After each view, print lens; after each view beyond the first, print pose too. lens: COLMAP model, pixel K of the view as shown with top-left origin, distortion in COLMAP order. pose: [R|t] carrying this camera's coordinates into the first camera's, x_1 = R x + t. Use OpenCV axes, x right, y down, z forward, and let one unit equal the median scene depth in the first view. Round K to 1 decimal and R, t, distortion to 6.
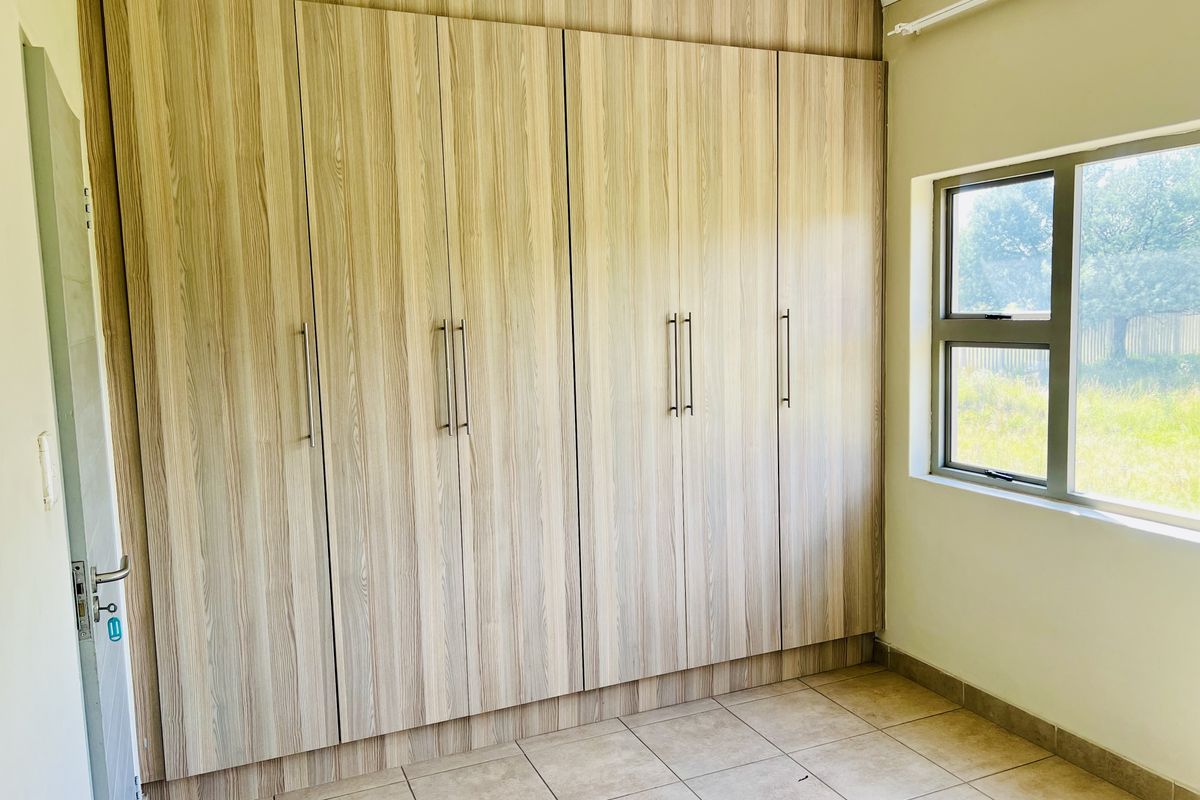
lens RADIAL K [[901.2, 0, 600.0], [0, 901.2, 400.0], [0, 0, 1]] dist [0.005302, -0.000524]
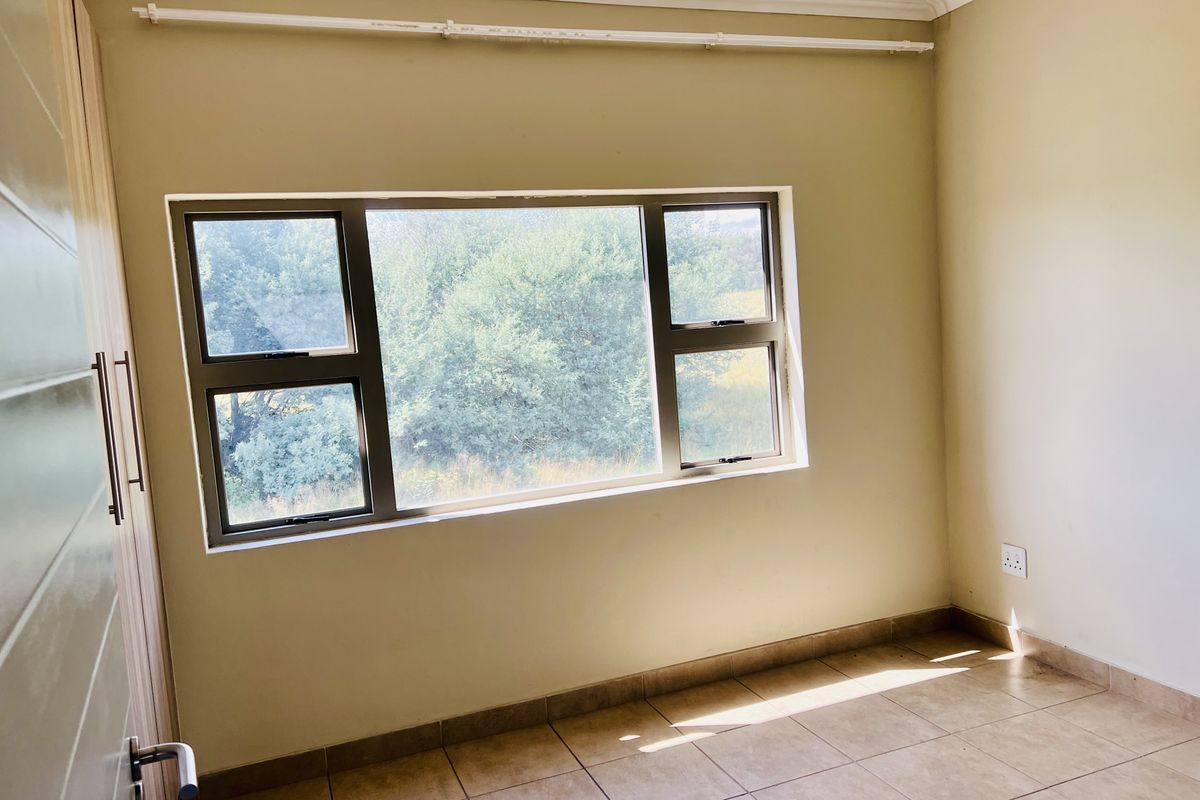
lens RADIAL K [[901.2, 0, 600.0], [0, 901.2, 400.0], [0, 0, 1]] dist [0.005302, -0.000524]
pose [[0.024295, -0.050663, 0.998420, -0.529238], [0.168248, 0.984677, 0.045871, -0.034631], [-0.985445, 0.166868, 0.032447, 0.679190]]
